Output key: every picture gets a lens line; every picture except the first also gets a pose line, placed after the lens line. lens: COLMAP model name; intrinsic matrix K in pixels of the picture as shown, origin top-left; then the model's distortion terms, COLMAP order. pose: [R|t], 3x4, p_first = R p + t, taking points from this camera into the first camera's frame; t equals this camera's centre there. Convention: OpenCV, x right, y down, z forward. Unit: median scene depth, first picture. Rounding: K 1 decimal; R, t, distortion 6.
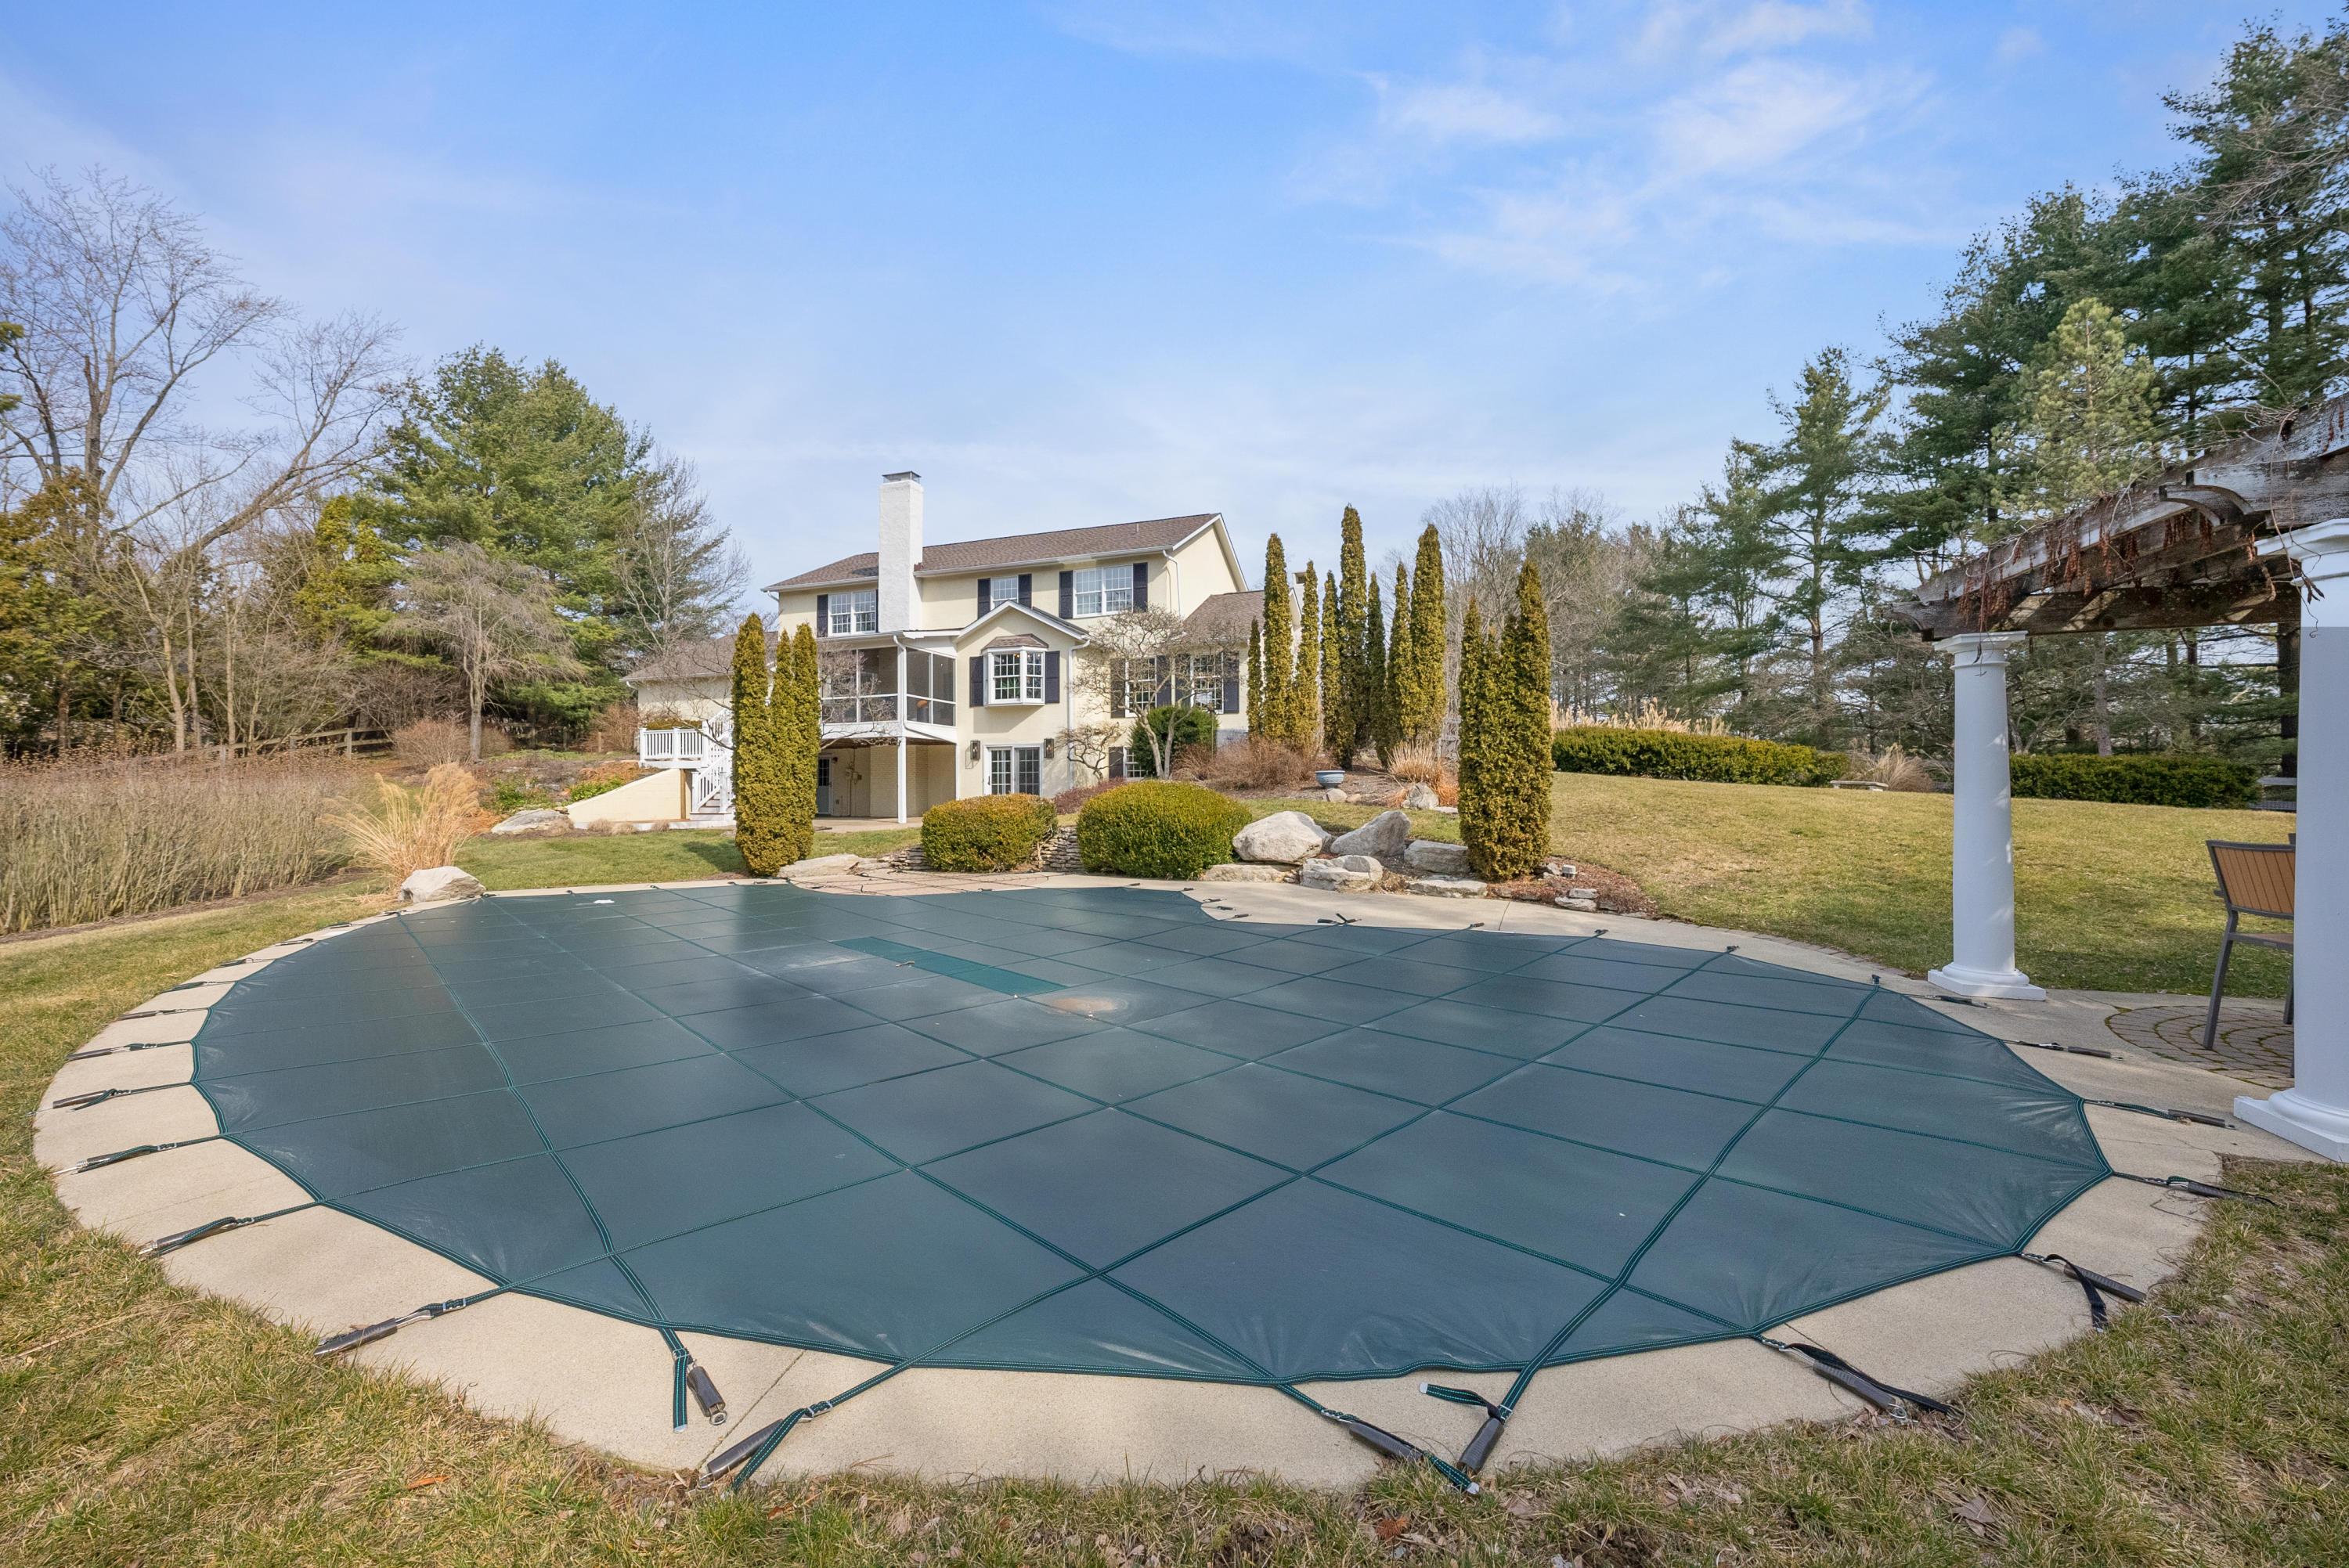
lens RADIAL K [[869.4, 0, 1174.5], [0, 869.4, 784.0], [0, 0, 1]] dist [-0.000972, 0.000249]
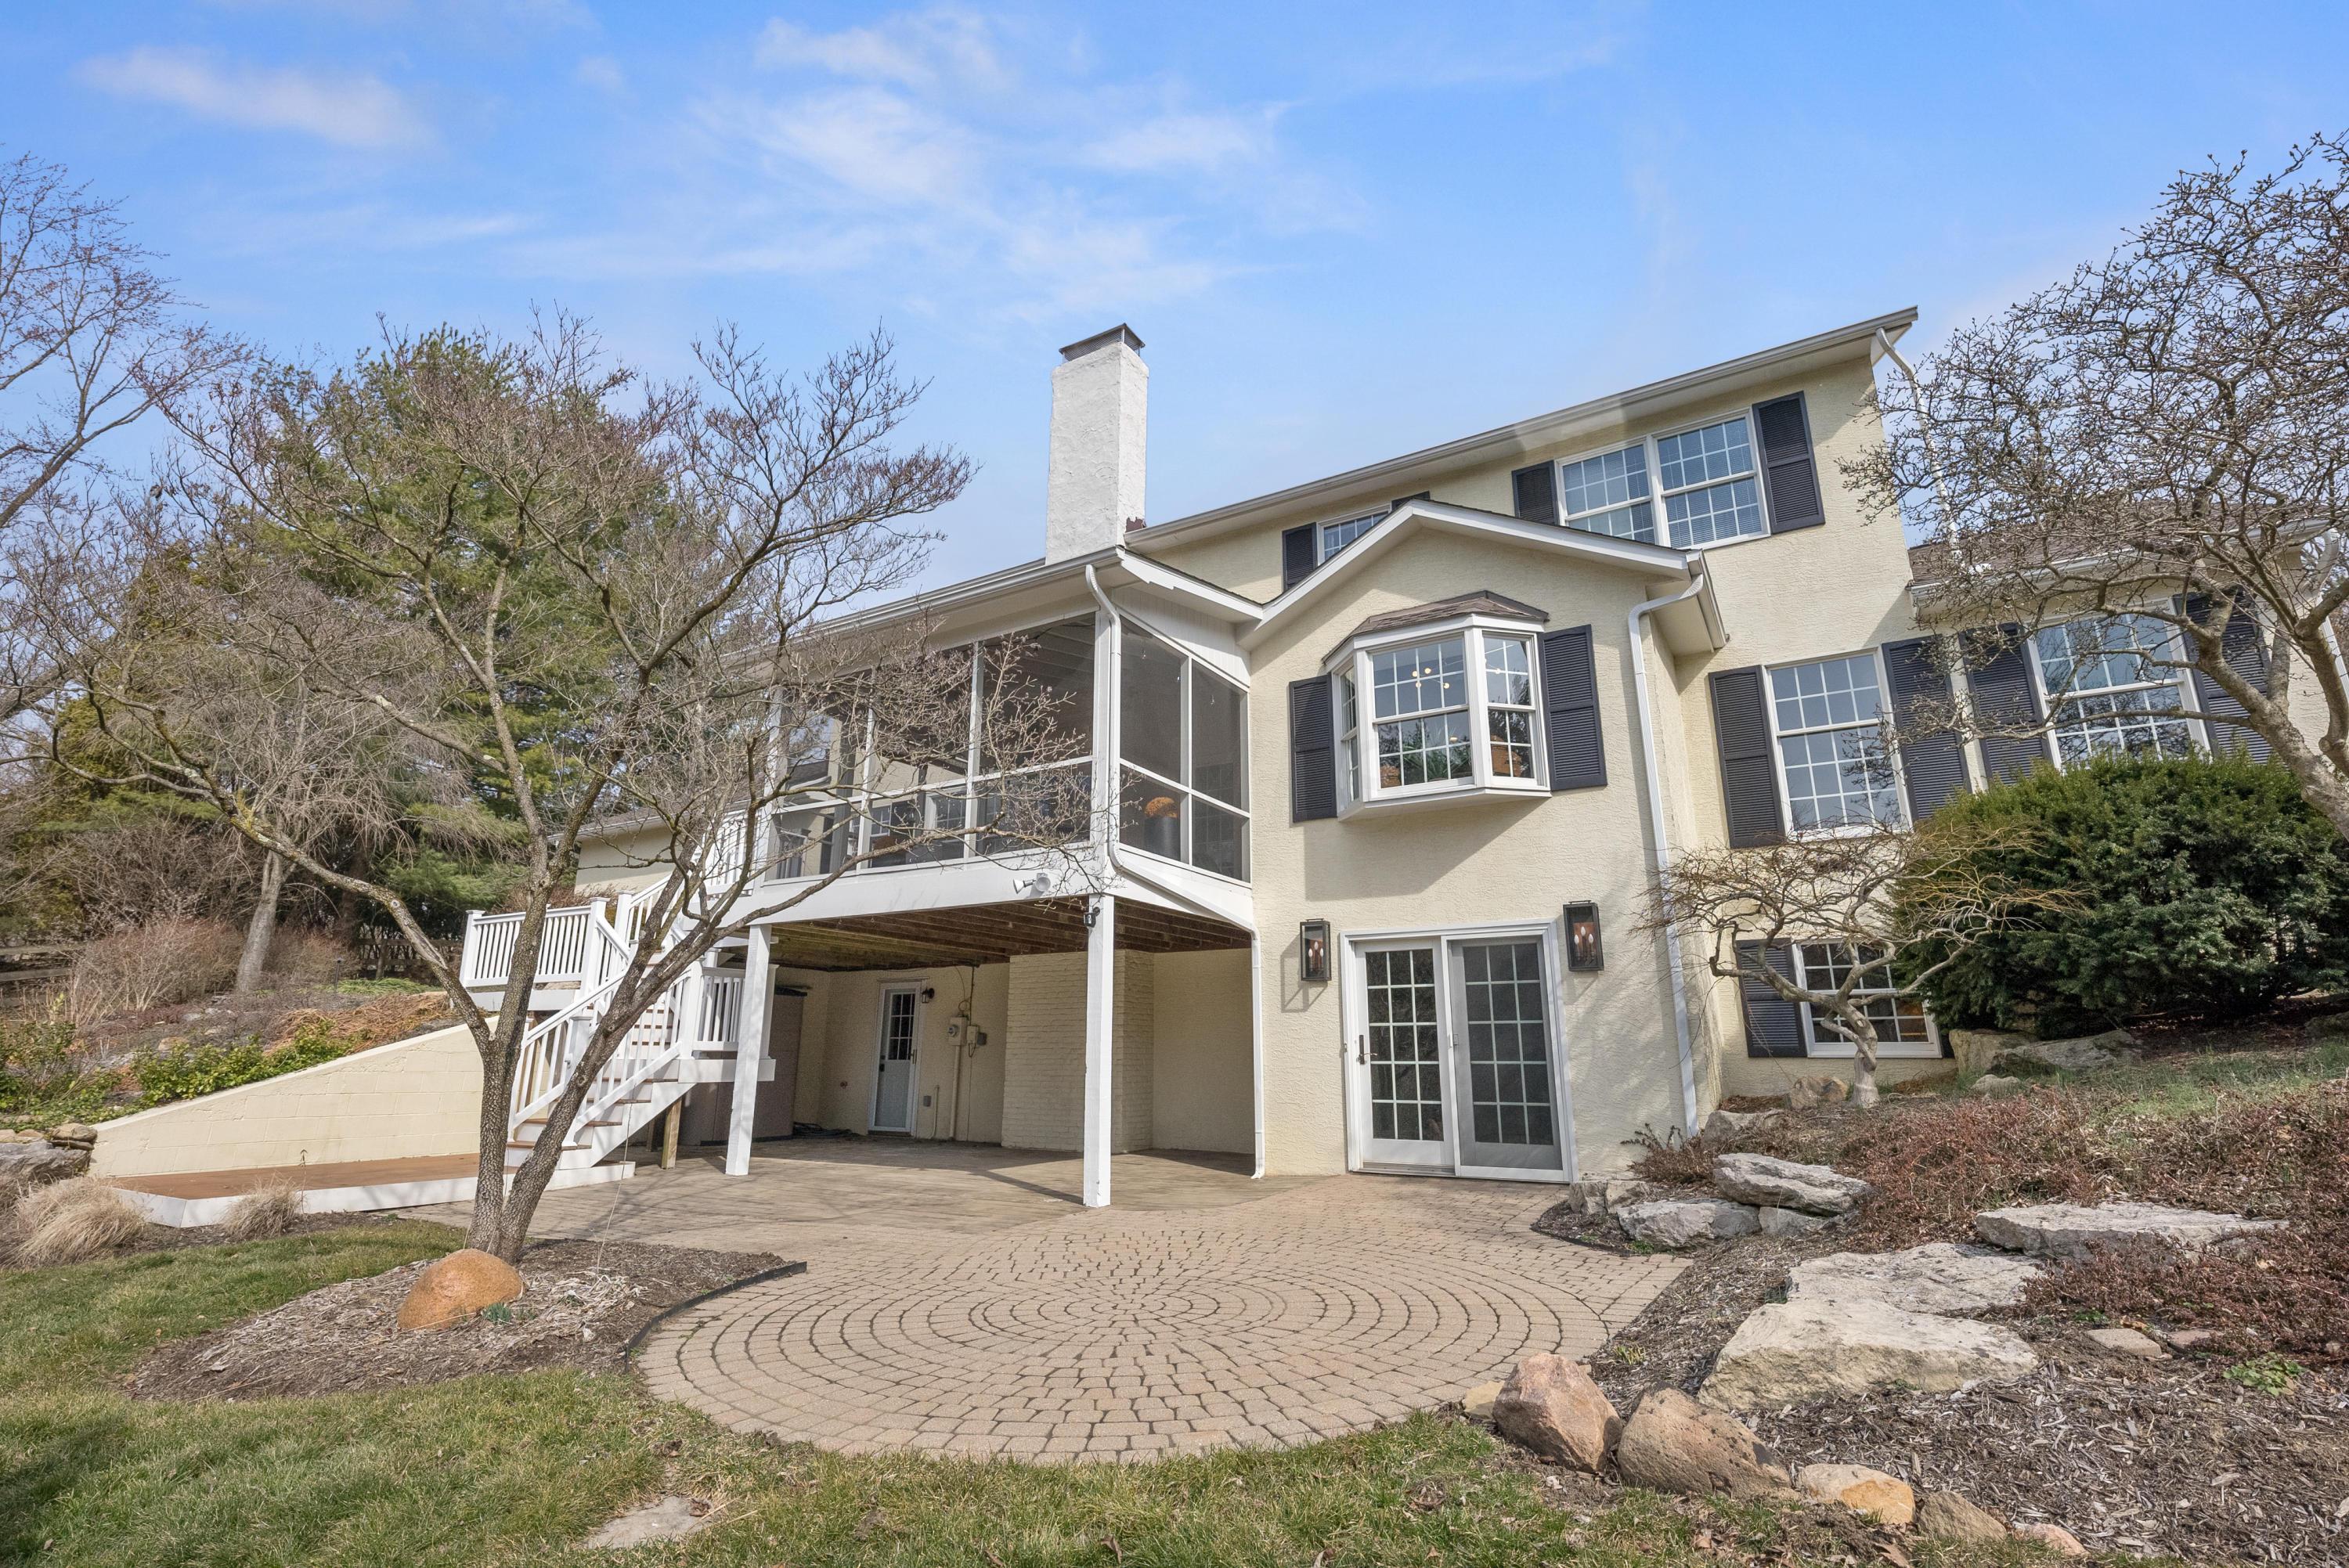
lens RADIAL K [[1052.1, 0, 1174.5], [0, 1052.1, 784.0], [0, 0, 1]] dist [-0.001364, -0.000056]
pose [[0.981141, -0.039278, -0.189261, -0.205563], [-0.008948, 0.968857, -0.247458, -0.002589], [0.193086, 0.244484, 0.950234, 0.612107]]
